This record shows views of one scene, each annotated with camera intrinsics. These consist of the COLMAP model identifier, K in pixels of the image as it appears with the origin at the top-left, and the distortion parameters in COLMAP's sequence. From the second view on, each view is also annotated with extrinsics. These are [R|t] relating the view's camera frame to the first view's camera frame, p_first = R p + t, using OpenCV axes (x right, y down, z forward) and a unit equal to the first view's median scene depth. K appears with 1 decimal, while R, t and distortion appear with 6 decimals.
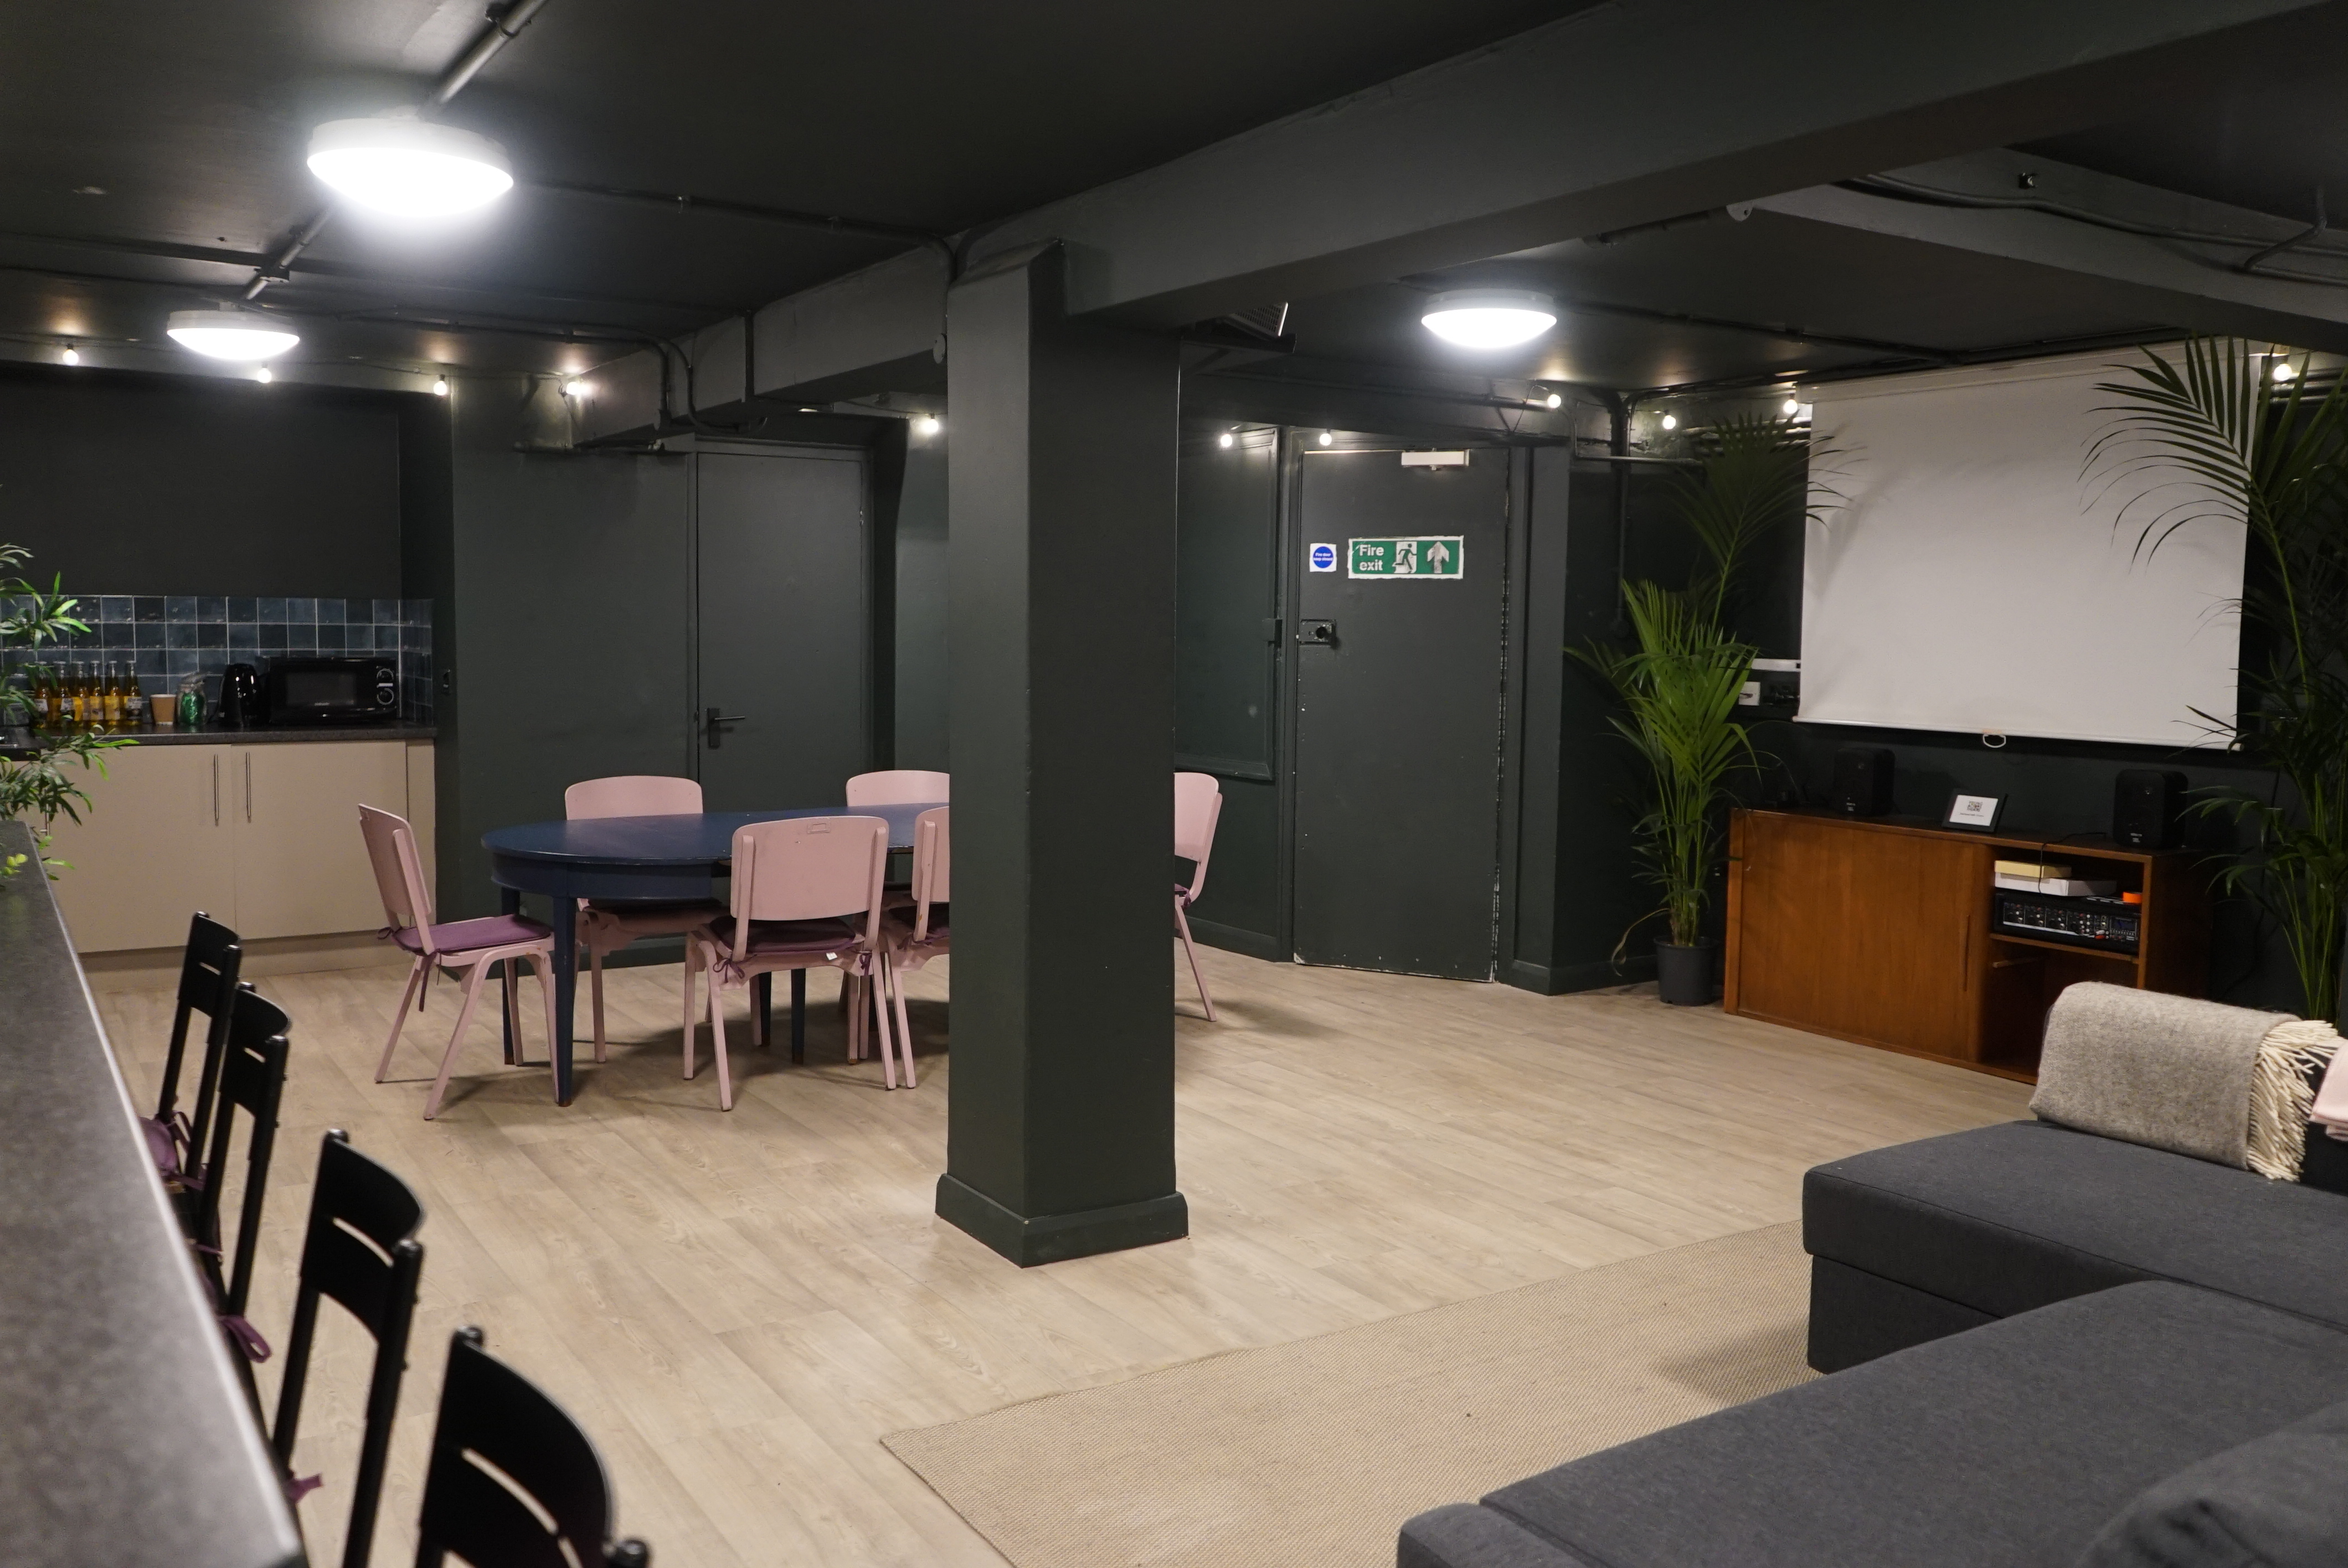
lens RADIAL K [[1899.7, 0, 1174.0], [0, 1899.7, 784.0], [0, 0, 1]] dist [-0.002728, 0.016063]
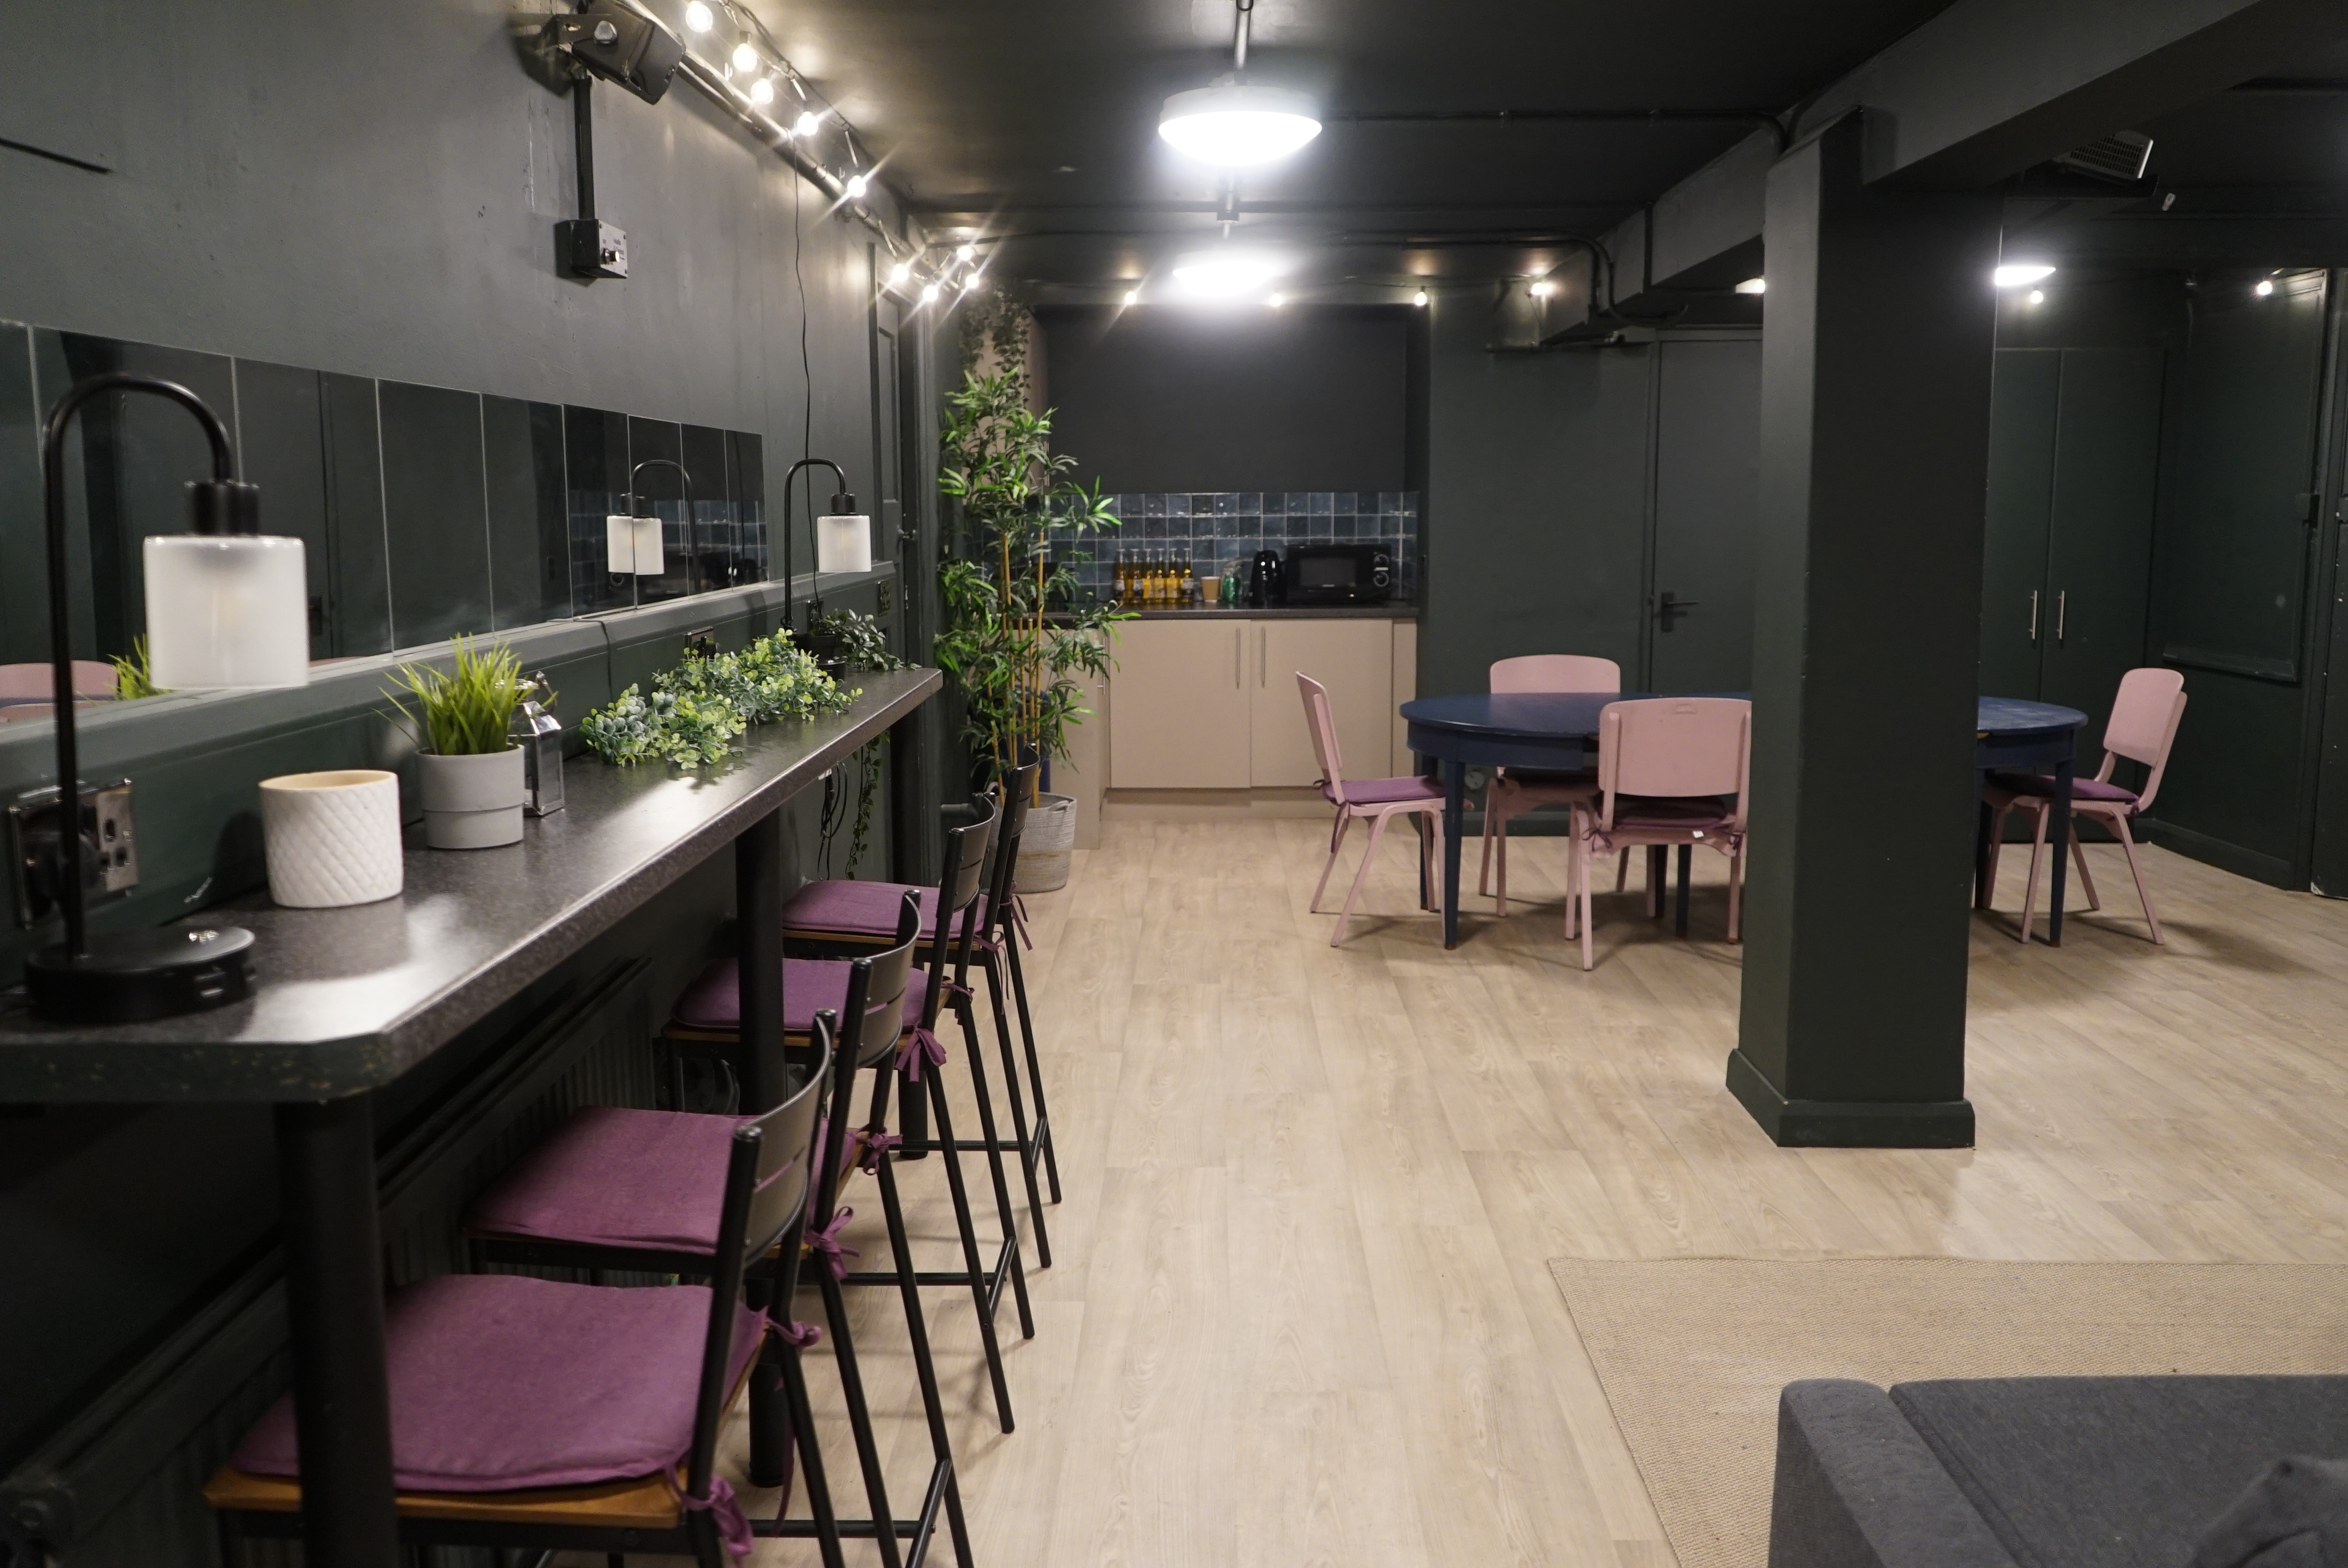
lens RADIAL K [[1899.7, 0, 1174.0], [0, 1899.7, 784.0], [0, 0, 1]] dist [-0.002728, 0.016063]
pose [[0.833433, 0.064278, -0.548869, 0.149394], [-0.031794, 0.997145, 0.068498, 0.002116], [0.551705, -0.039638, 0.833097, -0.011105]]
